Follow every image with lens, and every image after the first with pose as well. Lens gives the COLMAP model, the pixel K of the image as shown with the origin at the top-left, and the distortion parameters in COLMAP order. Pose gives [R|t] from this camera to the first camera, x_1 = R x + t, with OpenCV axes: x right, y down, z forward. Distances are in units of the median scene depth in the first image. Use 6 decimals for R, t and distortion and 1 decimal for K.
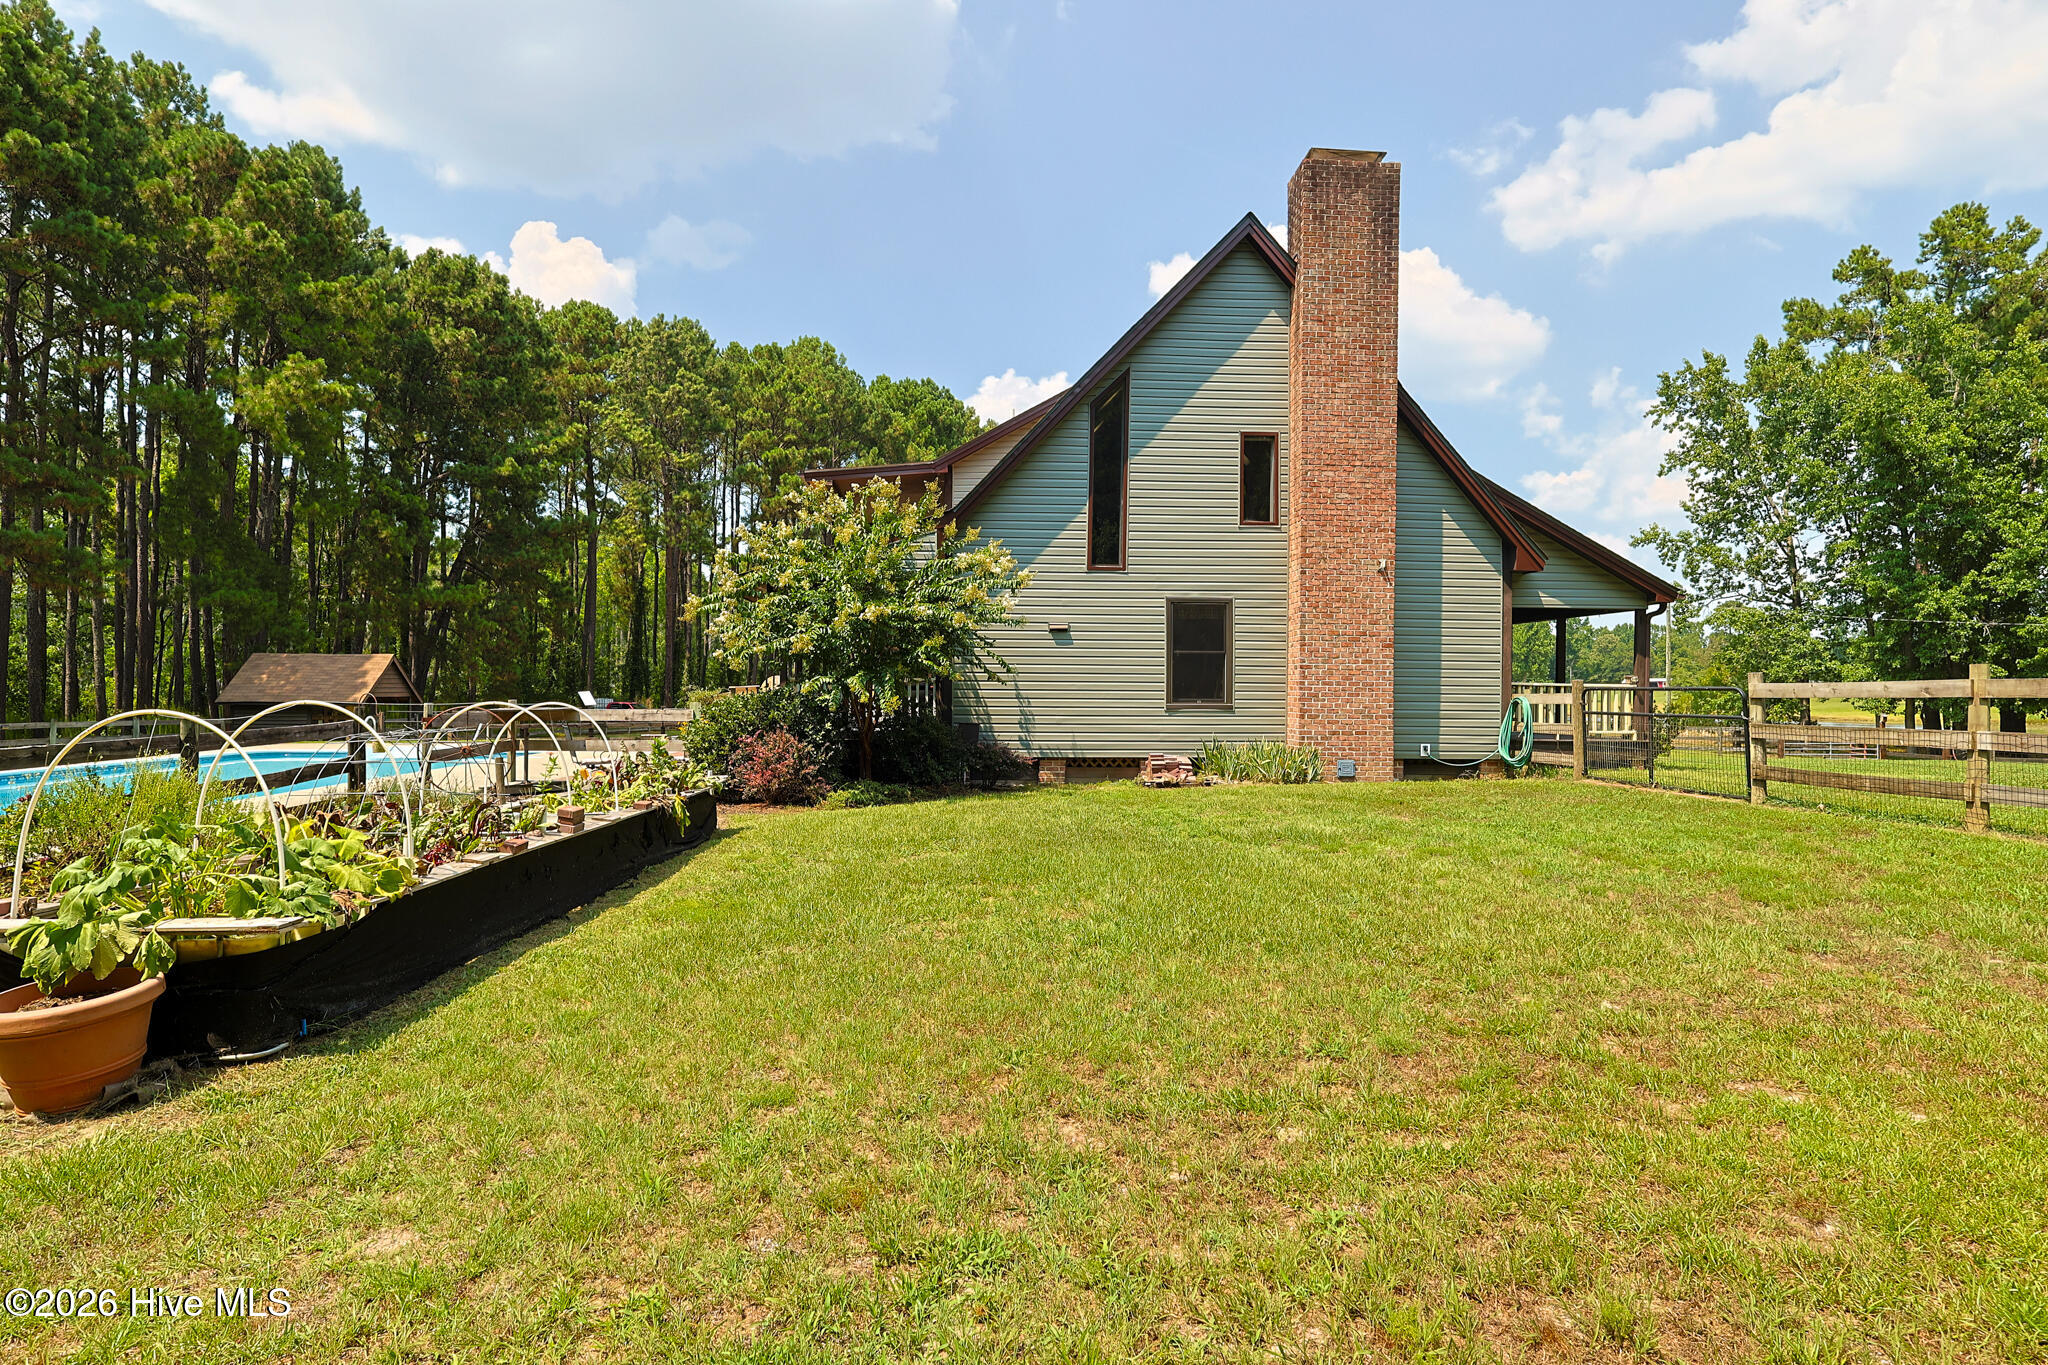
lens RADIAL K [[1076.7, 0, 1024.0], [0, 1076.7, 682.5], [0, 0, 1]] dist [0.001591, 0.001258]
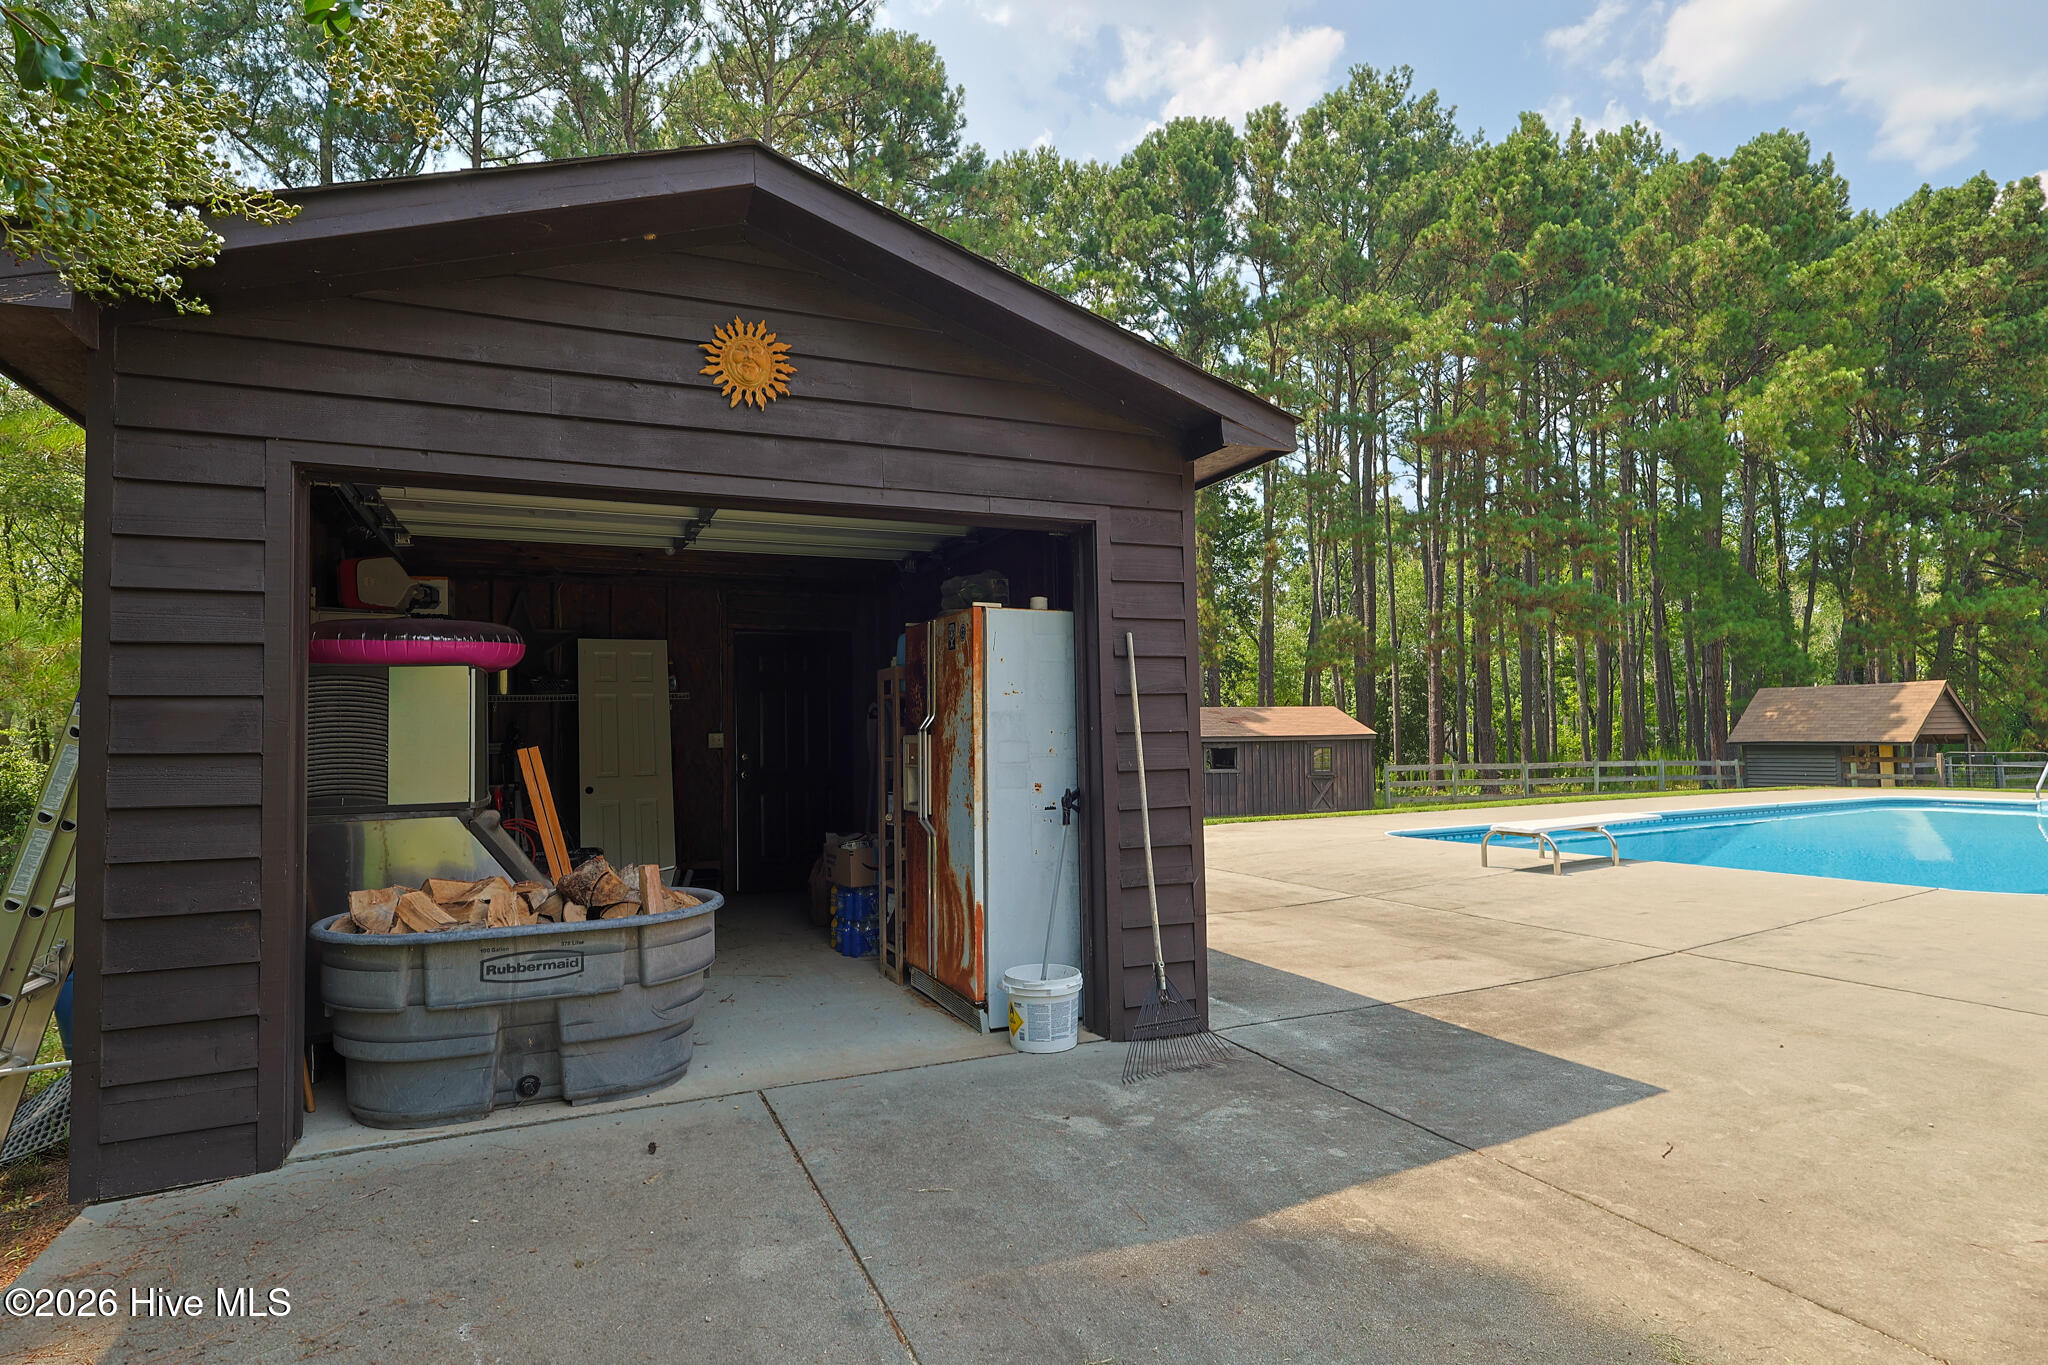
lens RADIAL K [[1076.7, 0, 1024.0], [0, 1076.7, 682.5], [0, 0, 1]] dist [0.001591, 0.001258]
pose [[0.416622, -0.055279, -0.907398, -0.141009], [0.021481, 0.998469, -0.050964, 0.000826], [0.908826, 0.001741, 0.417171, 0.048147]]
